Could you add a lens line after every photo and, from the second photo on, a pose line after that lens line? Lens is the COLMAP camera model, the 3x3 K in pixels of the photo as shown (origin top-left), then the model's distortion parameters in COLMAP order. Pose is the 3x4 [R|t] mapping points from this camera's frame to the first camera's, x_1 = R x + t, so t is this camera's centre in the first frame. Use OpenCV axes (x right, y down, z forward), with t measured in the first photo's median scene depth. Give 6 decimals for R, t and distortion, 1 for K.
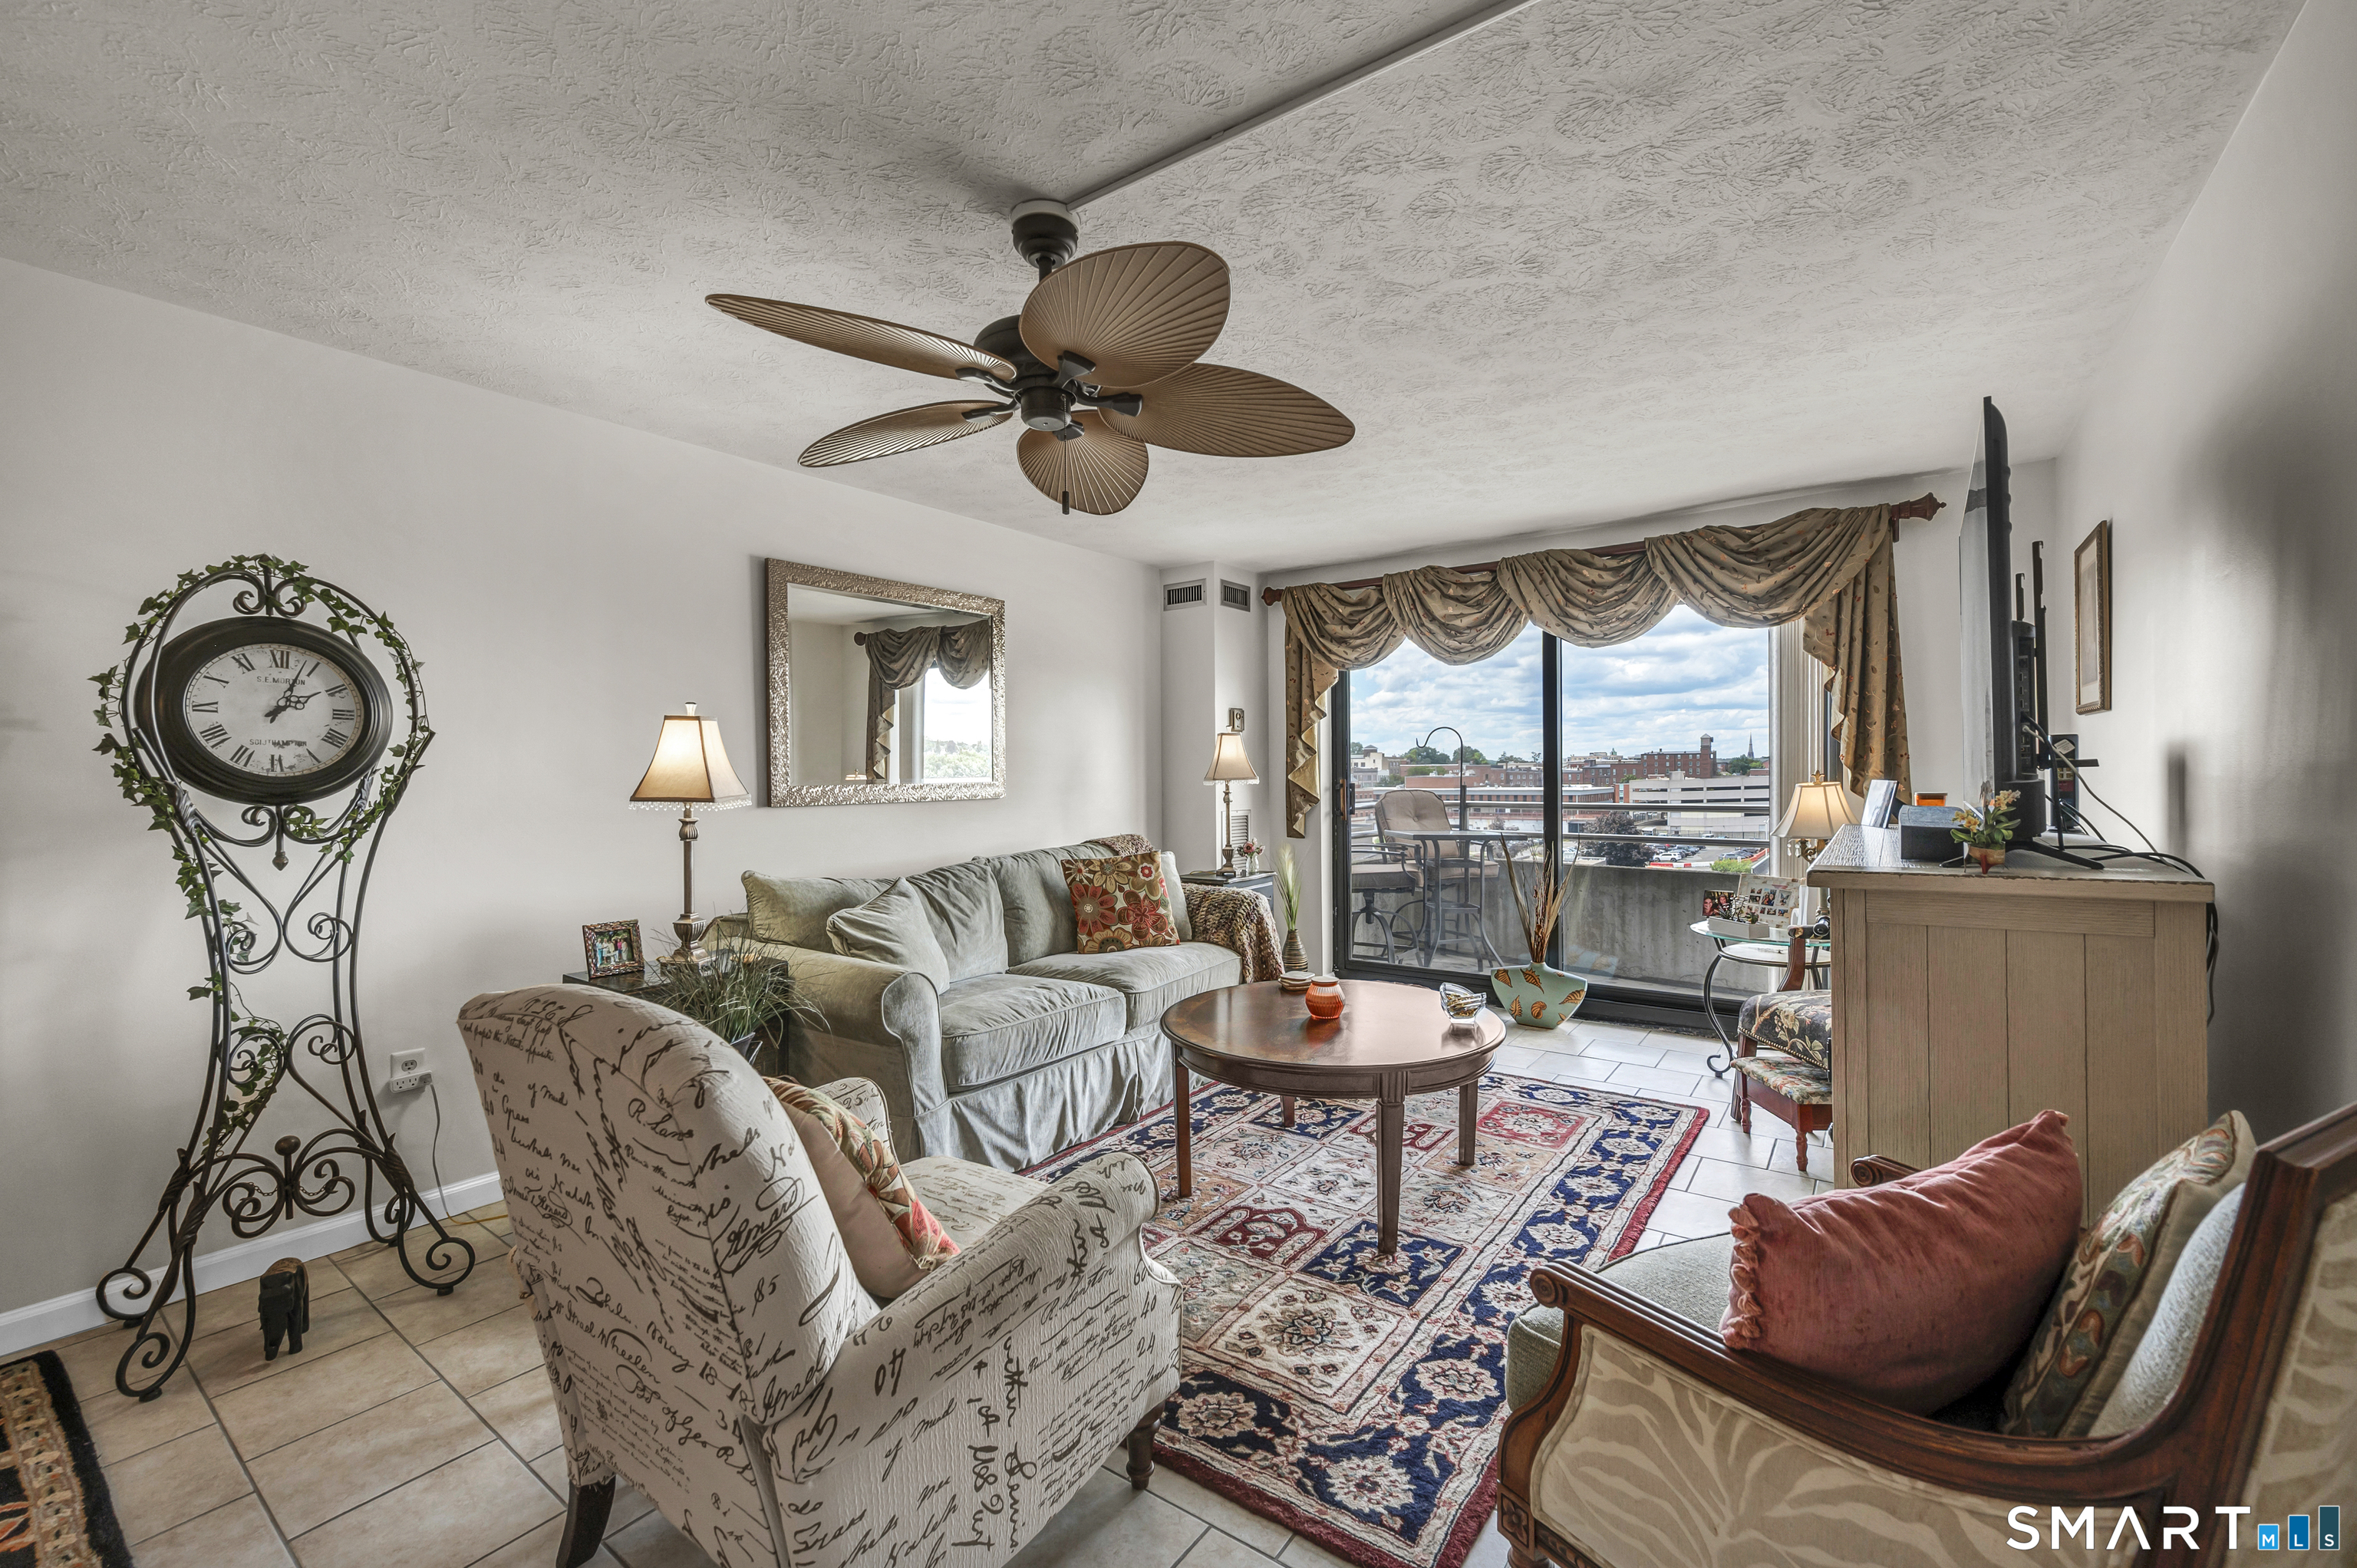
lens RADIAL K [[962.2, 0, 1174.2], [0, 962.2, 760.7], [0, 0, 1]] dist [-0.000059, -0.000158]
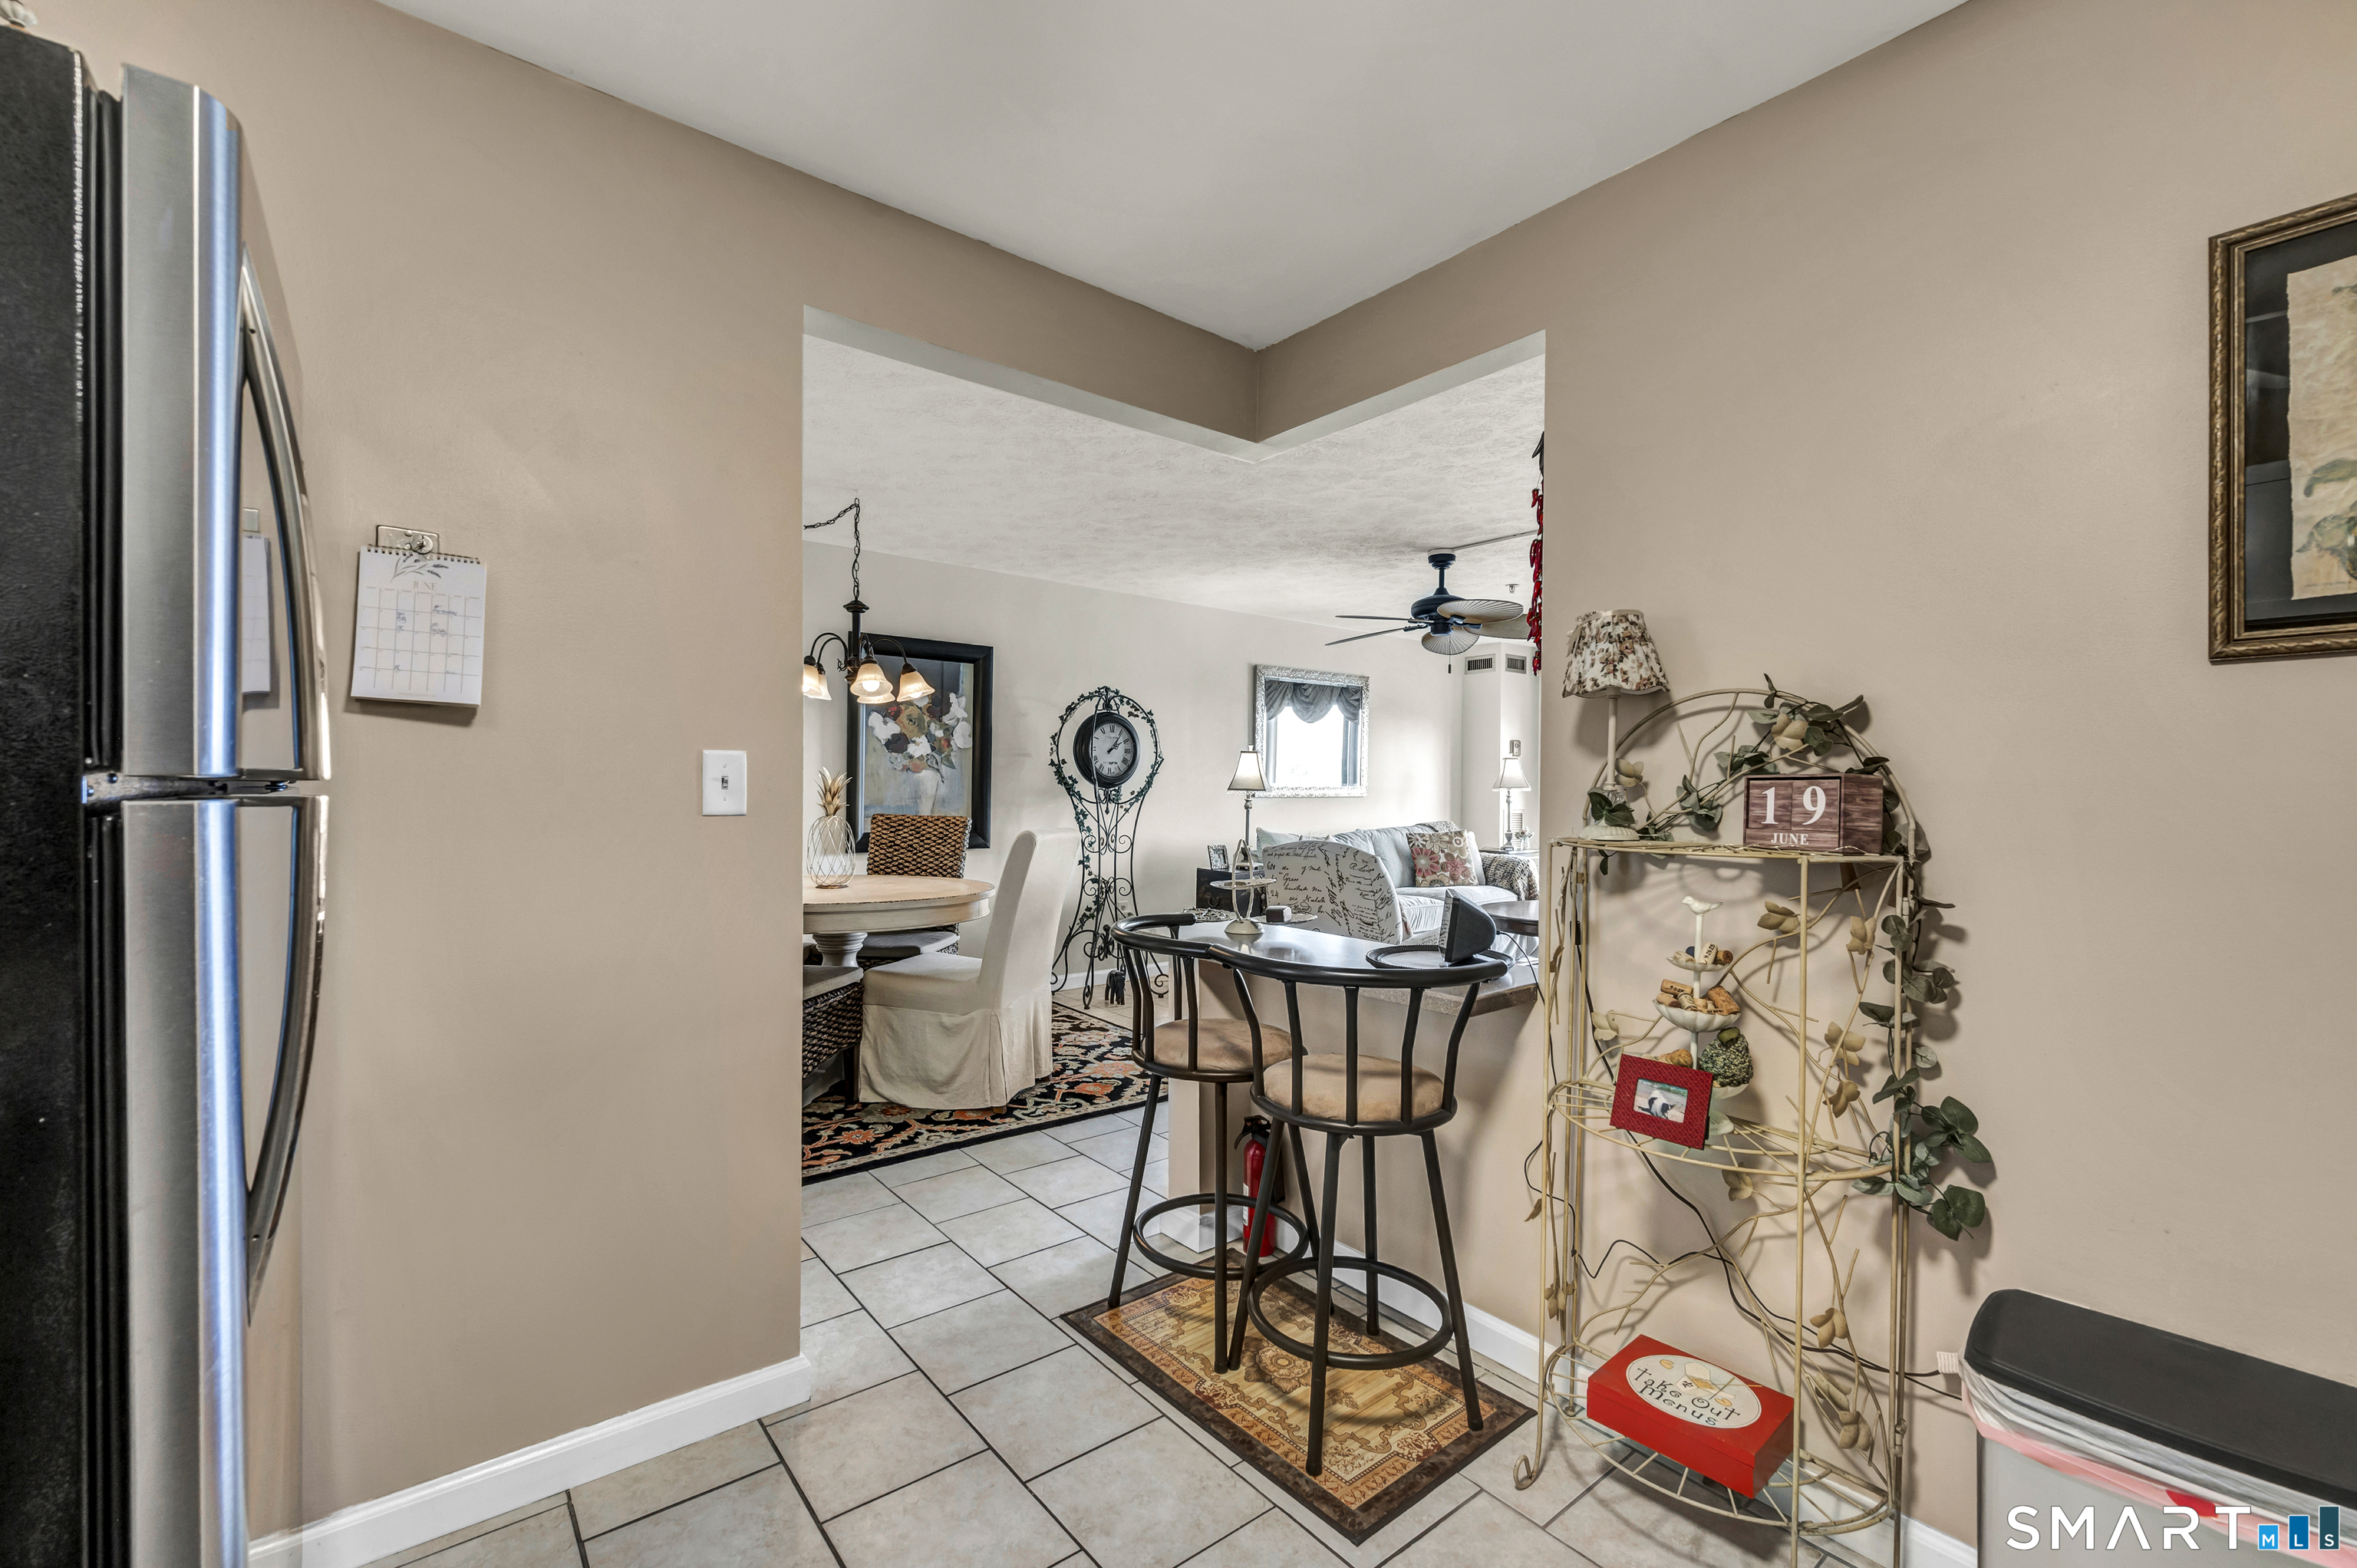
lens RADIAL K [[986.7, 0, 1183.5], [0, 986.7, 783.3], [0, 0, 1]] dist [-0.000971, -0.000390]
pose [[0.968383, 0.015337, -0.248997, -0.070332], [-0.012804, 0.999849, 0.011788, 0.000901], [0.249140, -0.008227, 0.968432, -0.822279]]
